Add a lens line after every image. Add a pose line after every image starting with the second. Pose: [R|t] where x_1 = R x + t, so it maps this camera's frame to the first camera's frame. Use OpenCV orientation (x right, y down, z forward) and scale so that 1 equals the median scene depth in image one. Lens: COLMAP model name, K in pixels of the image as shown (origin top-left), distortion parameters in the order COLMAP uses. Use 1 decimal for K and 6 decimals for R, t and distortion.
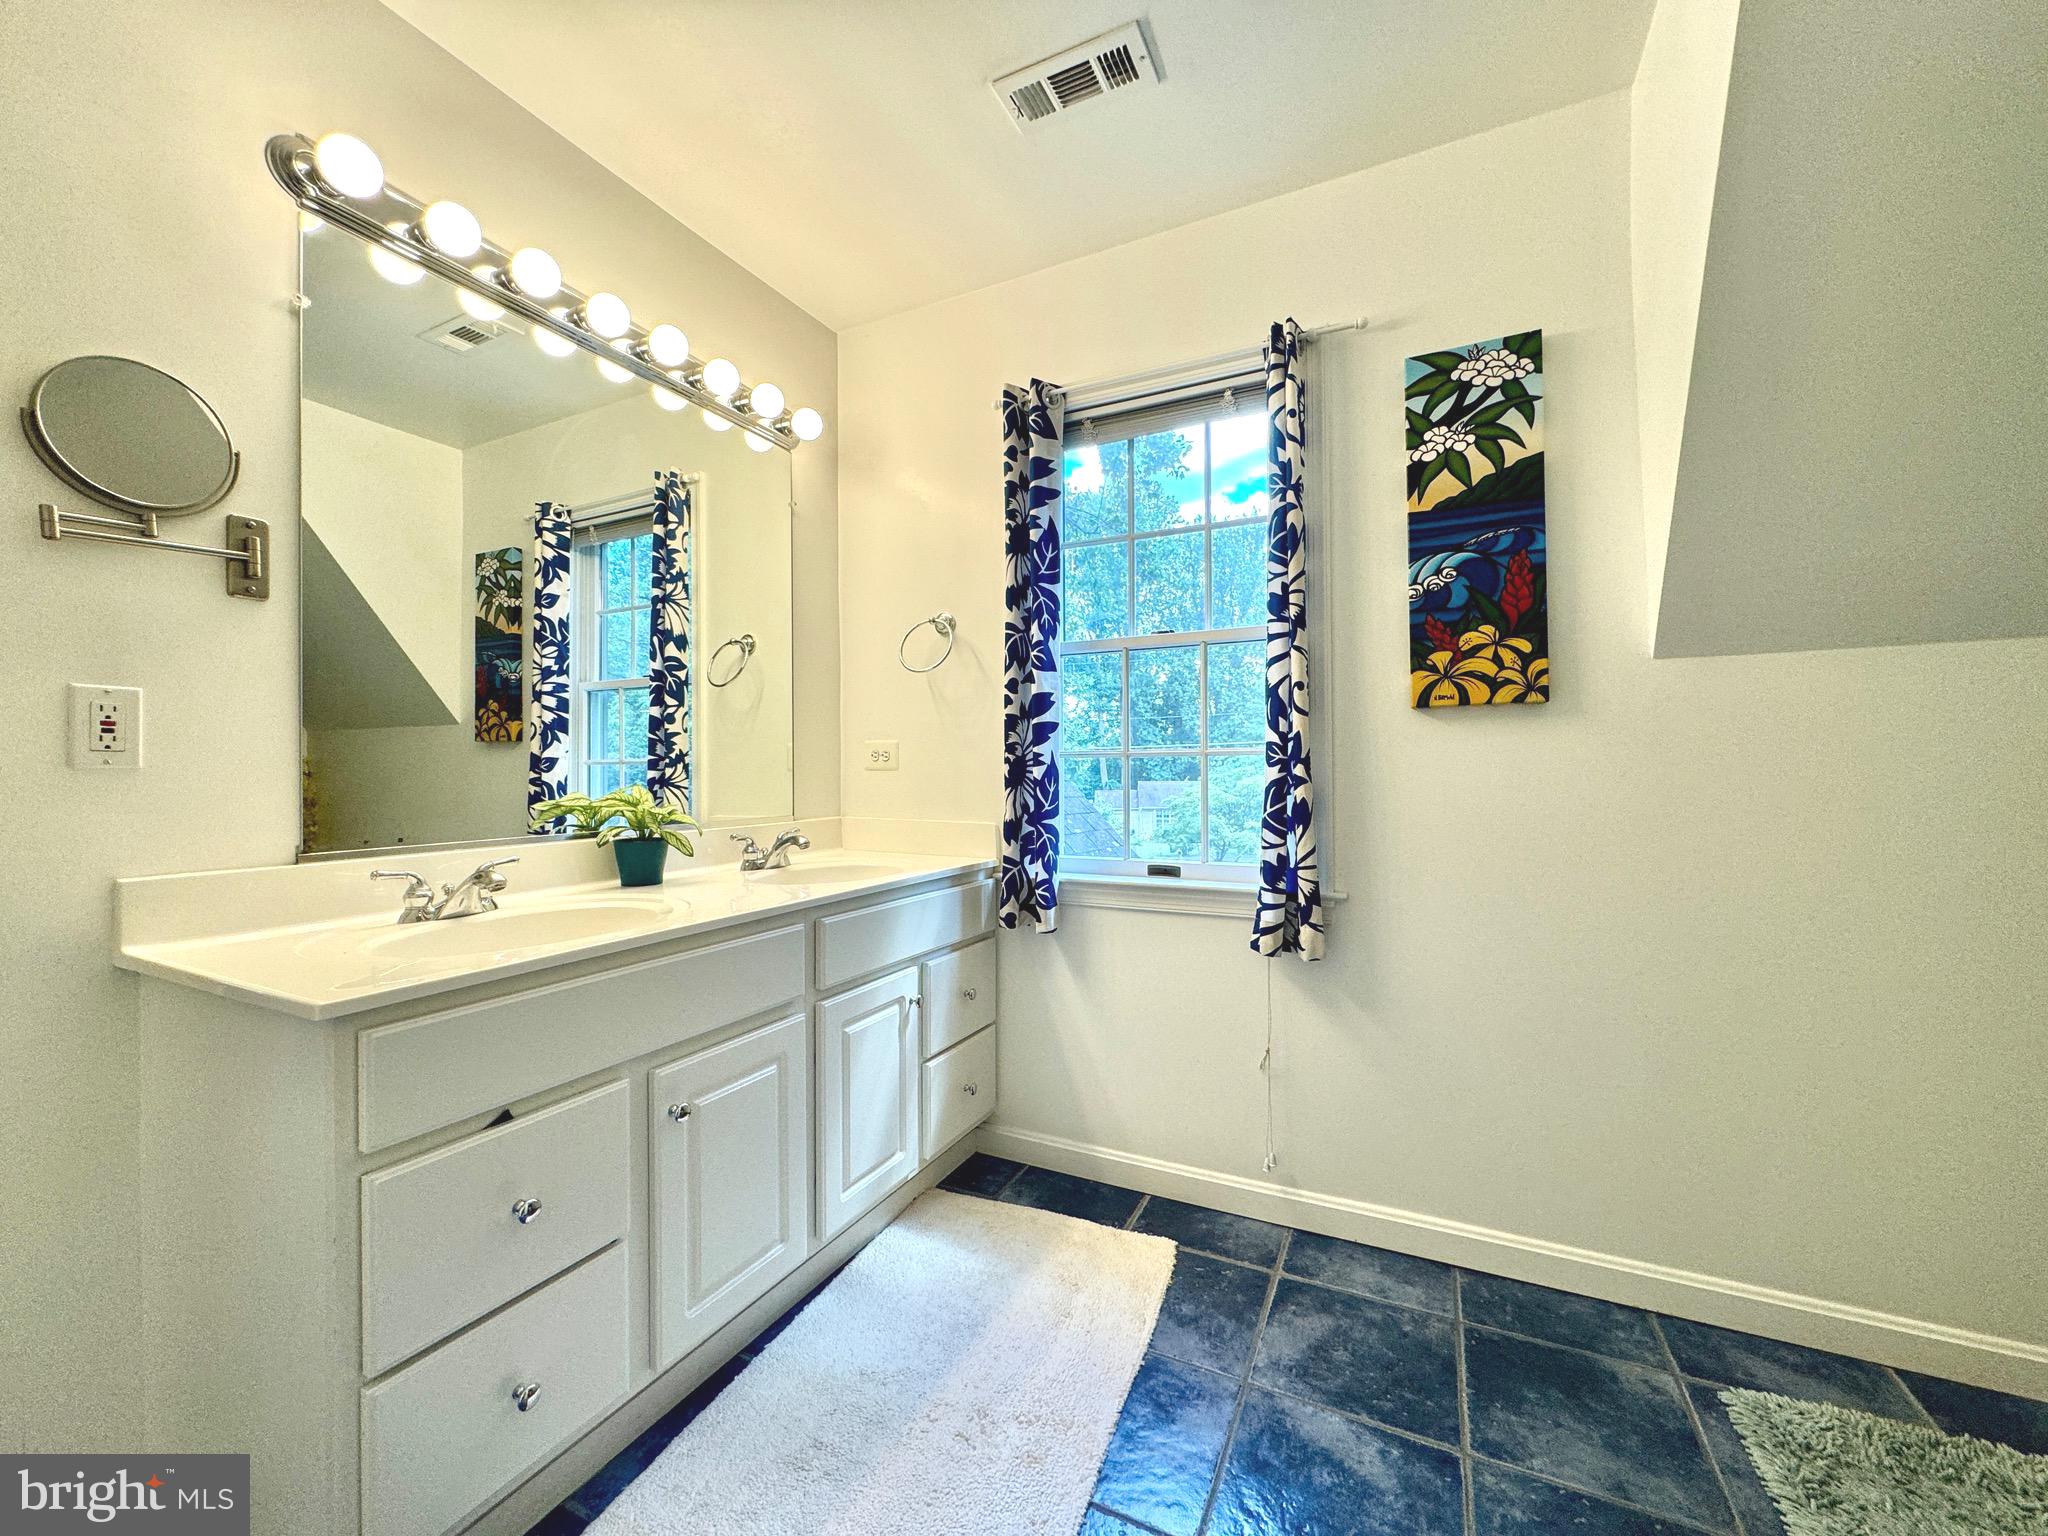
lens RADIAL K [[820.3, 0, 1021.6], [0, 820.3, 768.0], [0, 0, 1]] dist [-0.002237, 0.000469]
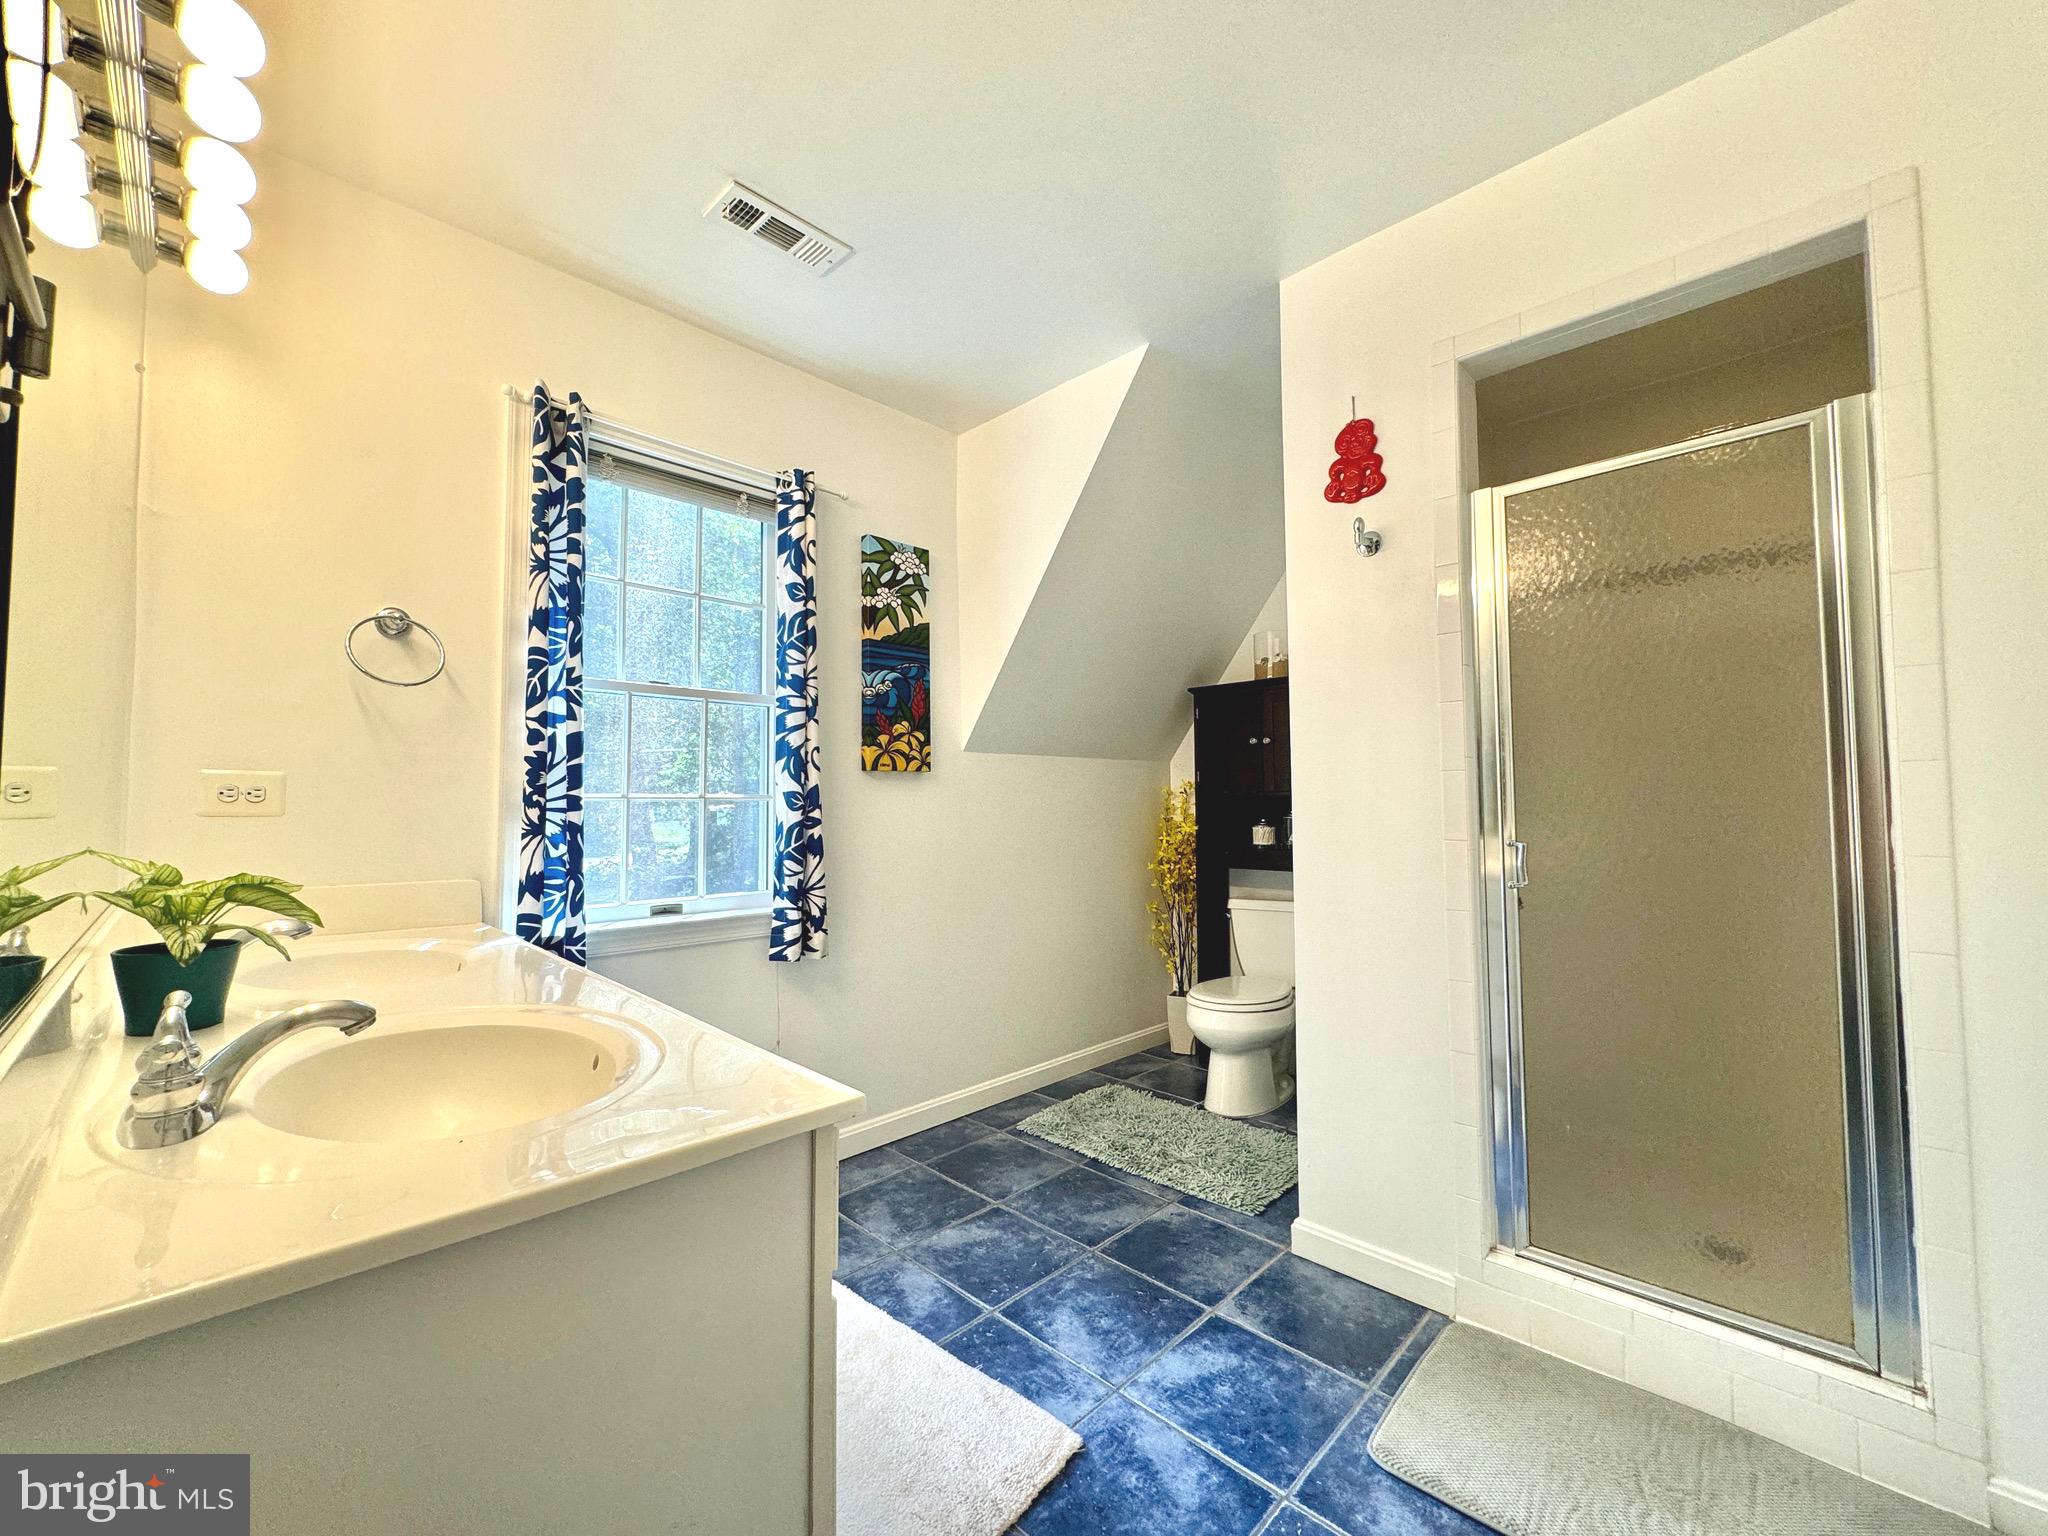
lens RADIAL K [[820.3, 0, 1022.5], [0, 820.3, 769.5], [0, 0, 1]] dist [-0.002237, 0.000469]
pose [[0.312234, 0.043860, 0.948992, -0.853258], [-0.002165, 0.998964, -0.045457, -0.009606], [-0.950003, 0.012138, 0.312006, 0.288297]]
